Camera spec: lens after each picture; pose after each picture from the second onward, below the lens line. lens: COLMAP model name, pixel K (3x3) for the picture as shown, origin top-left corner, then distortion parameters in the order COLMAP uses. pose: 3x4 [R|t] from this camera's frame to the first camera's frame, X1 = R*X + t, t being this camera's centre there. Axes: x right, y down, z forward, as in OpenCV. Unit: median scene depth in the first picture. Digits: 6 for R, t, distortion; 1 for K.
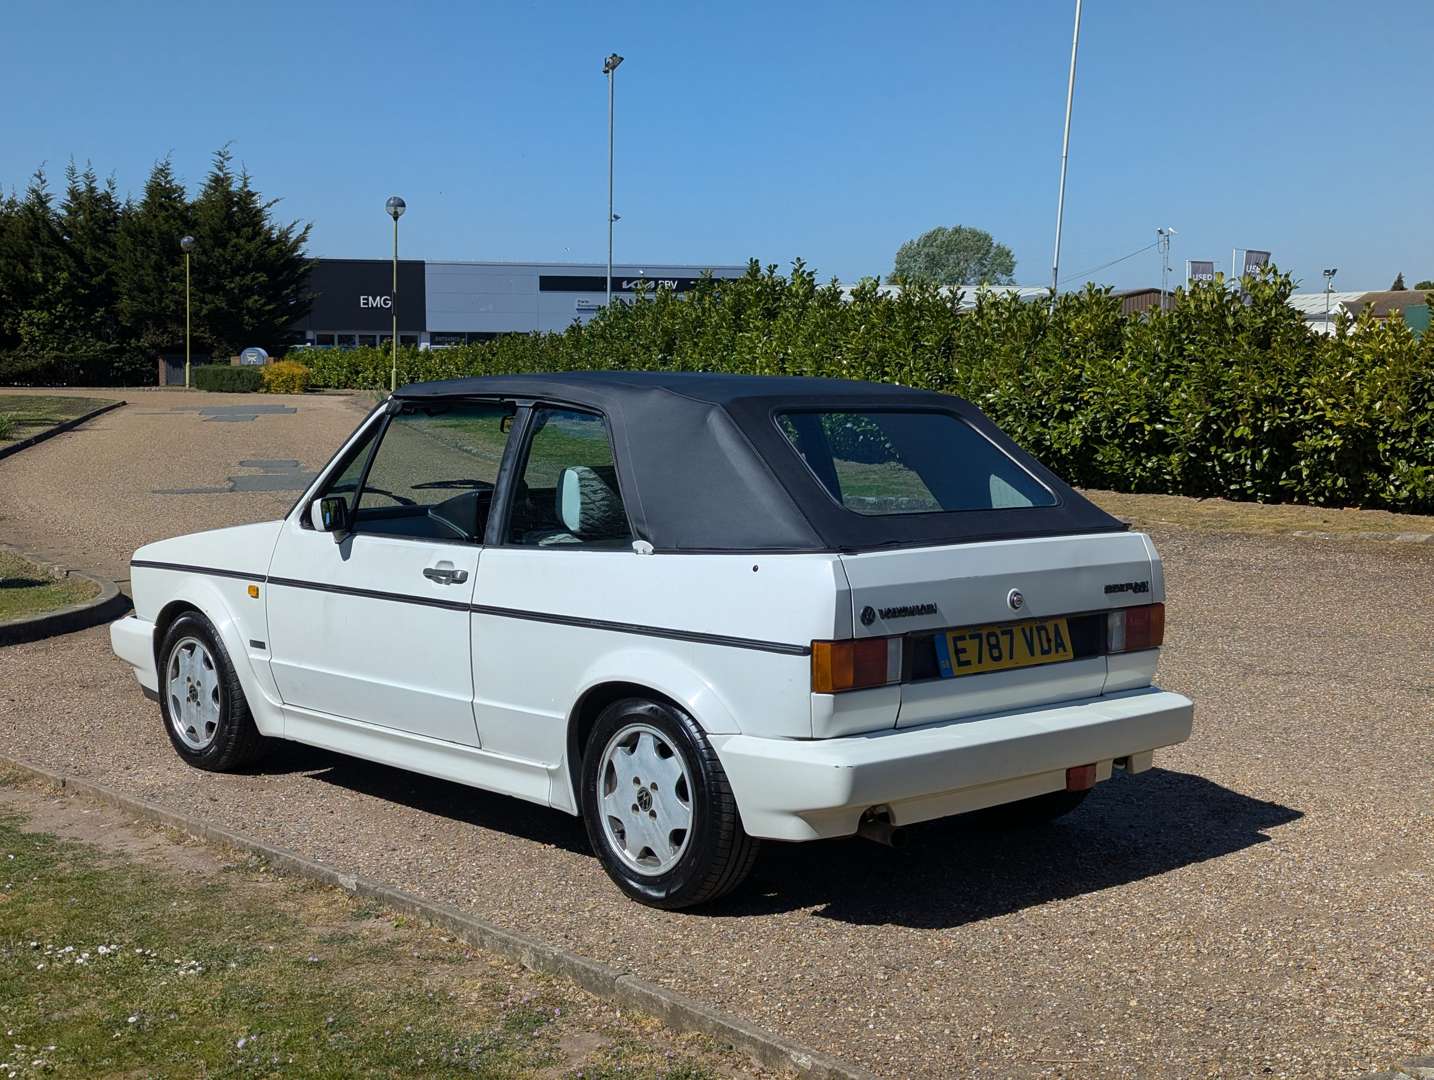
lens RADIAL K [[1998.9, 0, 702.0], [0, 1998.9, 537.9], [0, 0, 1]] dist [0.129025, -0.321666]
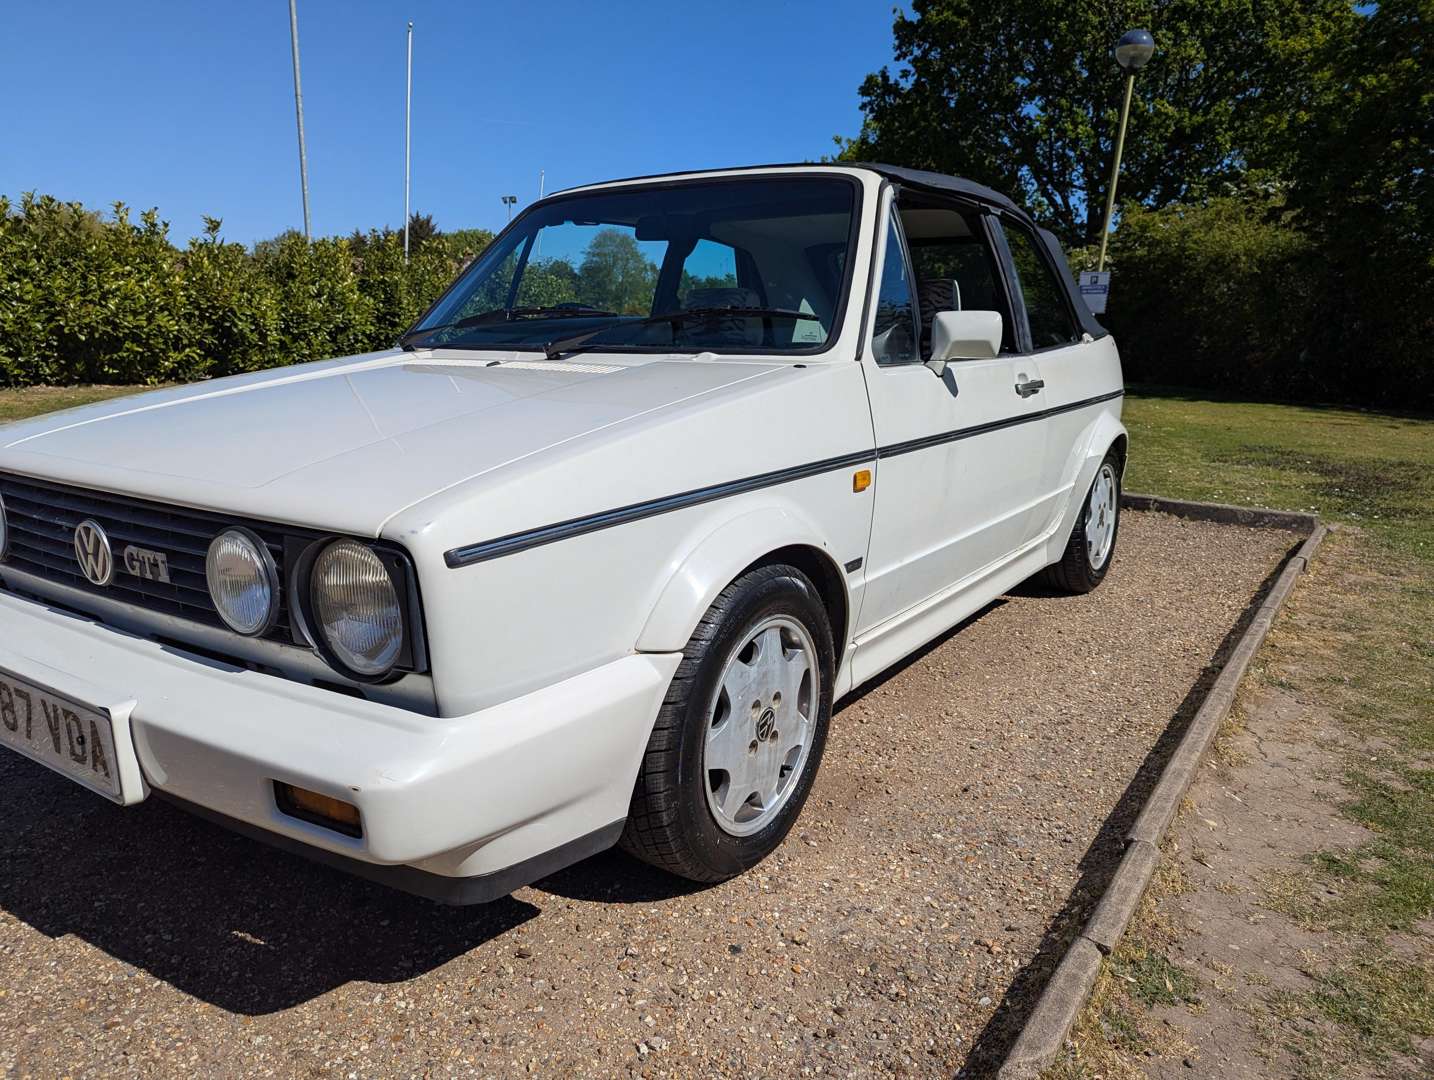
lens RADIAL K [[1010.0, 0, 711.8], [0, 1010.0, 549.2], [0, 0, 1]] dist [0.058066, -0.044556]
pose [[-0.253428, -0.207528, 0.944832, -0.628700], [0.071663, 0.970006, 0.232279, -0.034089], [-0.964696, 0.126575, -0.230954, 1.394508]]
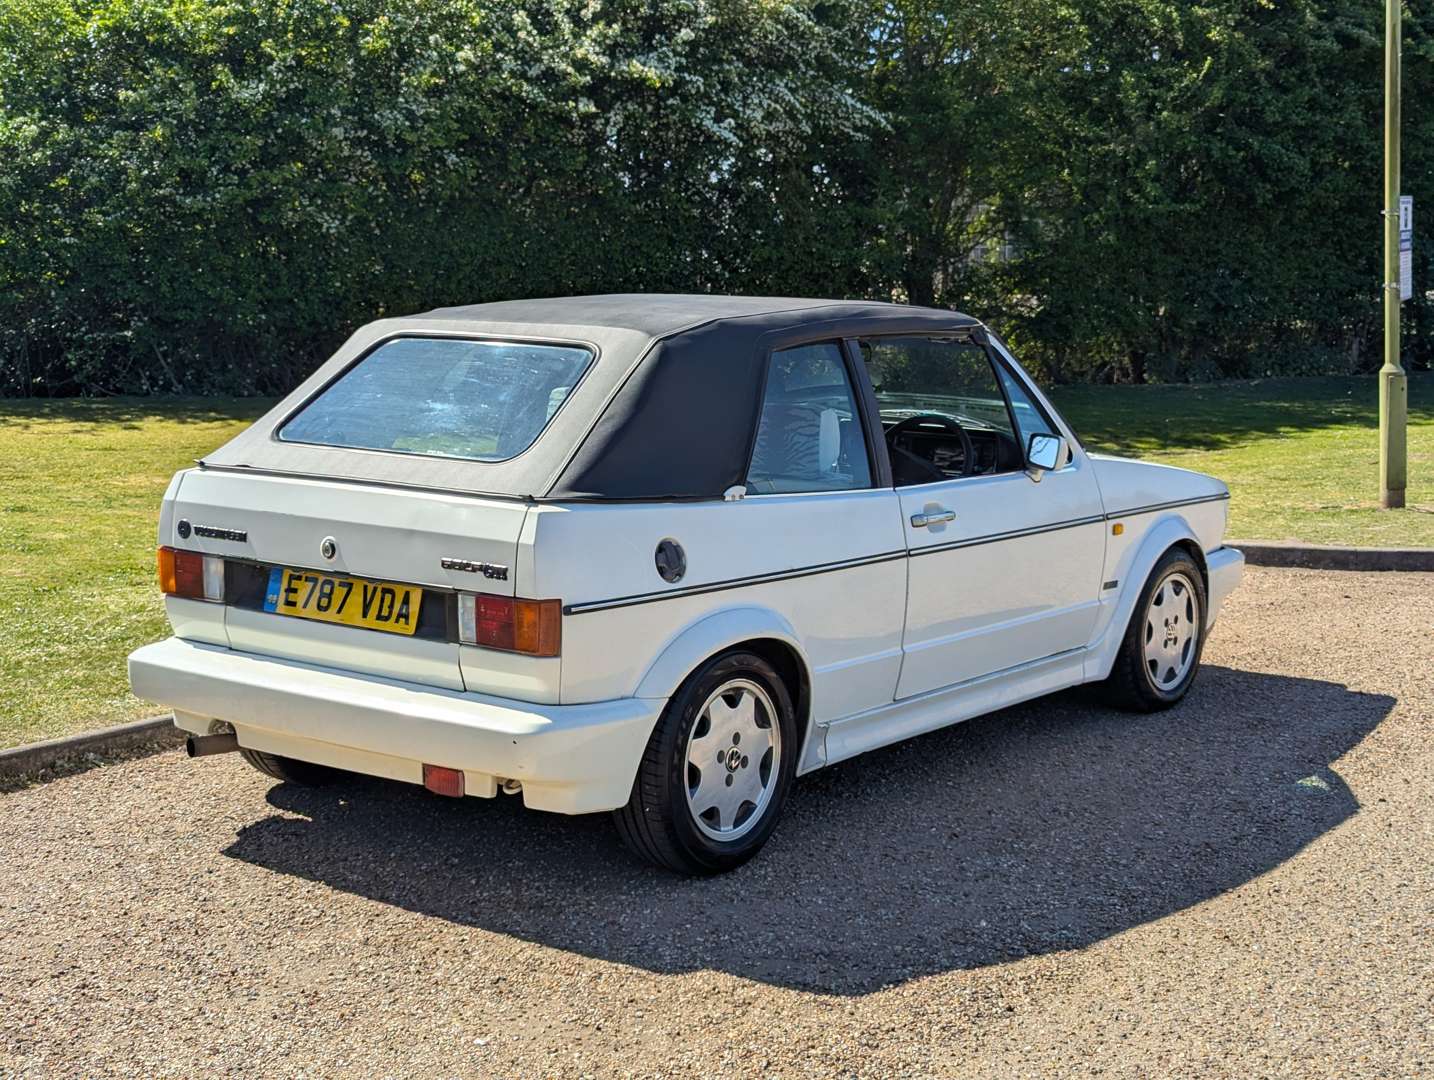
lens RADIAL K [[2006.5, 0, 724.5], [0, 2006.5, 518.1], [0, 0, 1]] dist [0.202385, -0.741160]
pose [[0.206279, 0.121895, -0.970871, 1.063402], [-0.090531, 0.990332, 0.105103, -0.094171], [0.974296, 0.066213, 0.215320, 0.954167]]
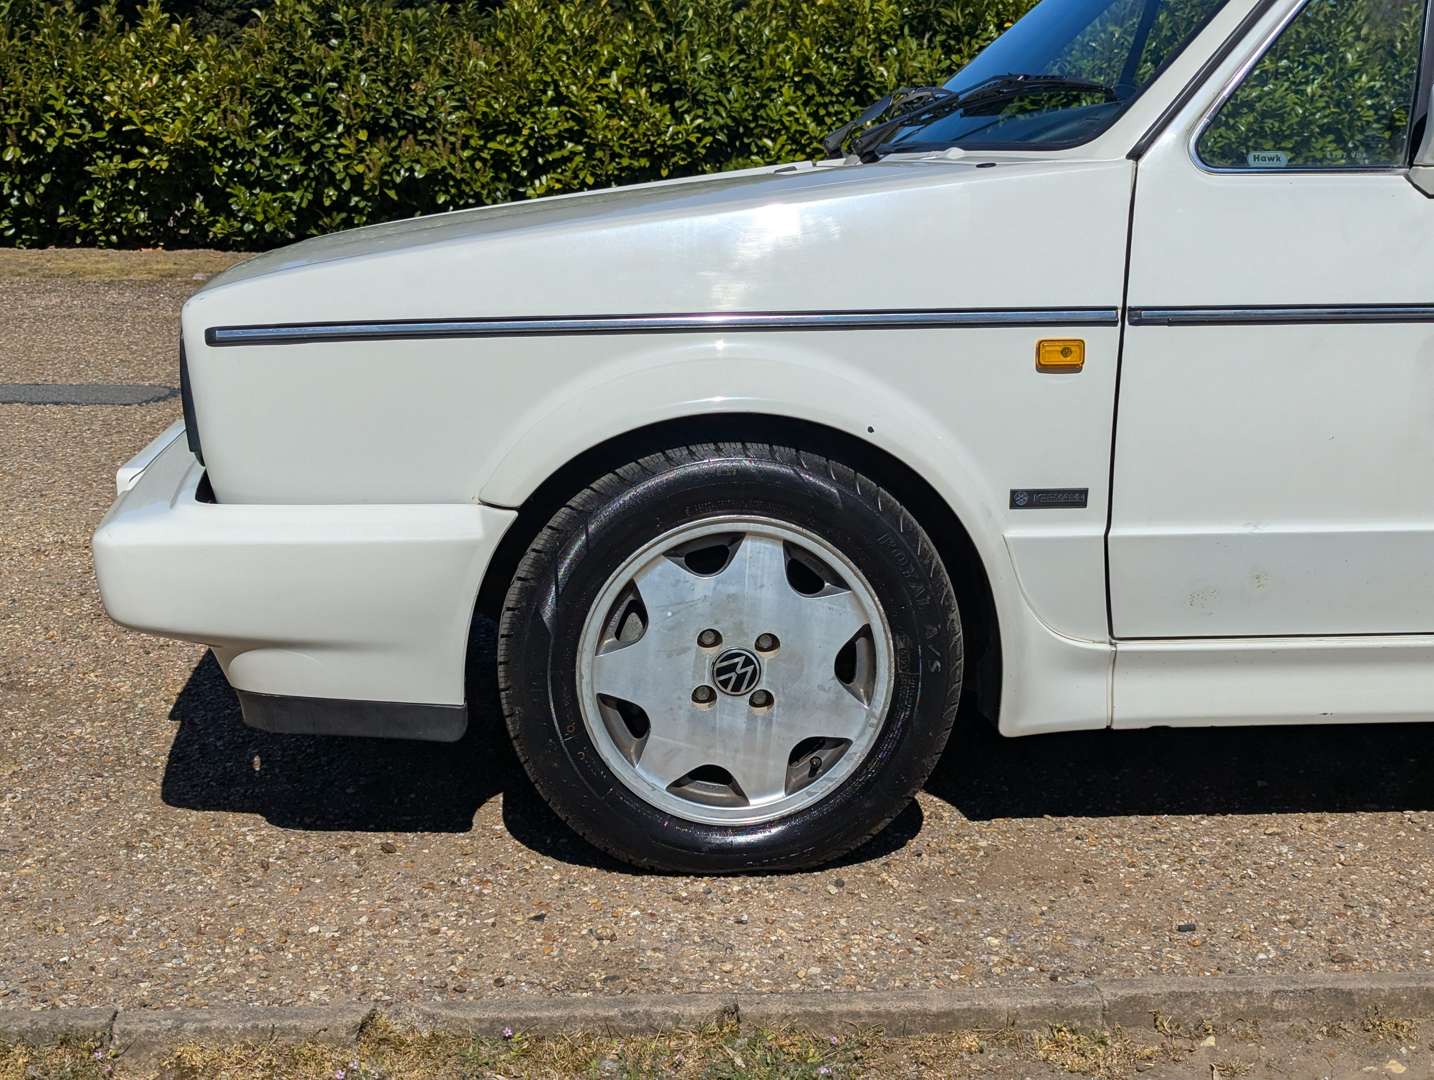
lens RADIAL K [[2000.0, 0, 732.1], [0, 2000.0, 512.5], [0, 0, 1]] dist [0.106820, -0.137690]
pose [[0.579822, -0.138017, 0.802968, -0.693650], [0.060400, 0.990117, 0.126570, 0.006298], [-0.812501, -0.024888, 0.582428, 1.042760]]
